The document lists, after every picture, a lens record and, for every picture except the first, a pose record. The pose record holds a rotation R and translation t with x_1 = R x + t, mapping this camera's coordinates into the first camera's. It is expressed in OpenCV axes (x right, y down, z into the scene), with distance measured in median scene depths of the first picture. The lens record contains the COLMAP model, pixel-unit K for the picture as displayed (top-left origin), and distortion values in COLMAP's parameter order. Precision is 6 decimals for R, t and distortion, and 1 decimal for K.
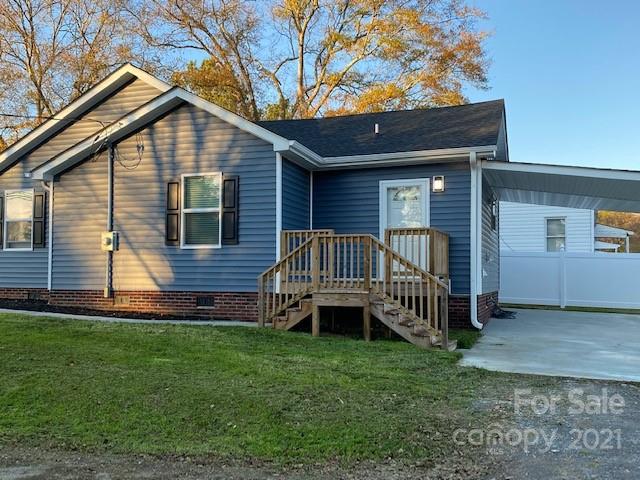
lens RADIAL K [[611.4, 0, 320.9], [0, 611.4, 238.7], [0, 0, 1]] dist [-0.032719, 0.000000]
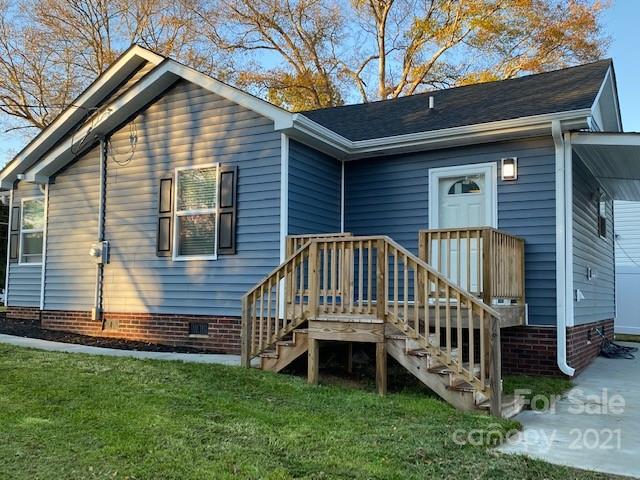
lens RADIAL K [[611.4, 0, 318.6], [0, 611.4, 244.3], [0, 0, 1]] dist [-0.032719, 0.000000]
pose [[0.979533, -0.008096, -0.201121, 0.114329], [0.003077, 0.999676, -0.025257, 0.014921], [0.201260, 0.024121, 0.979241, 0.253488]]
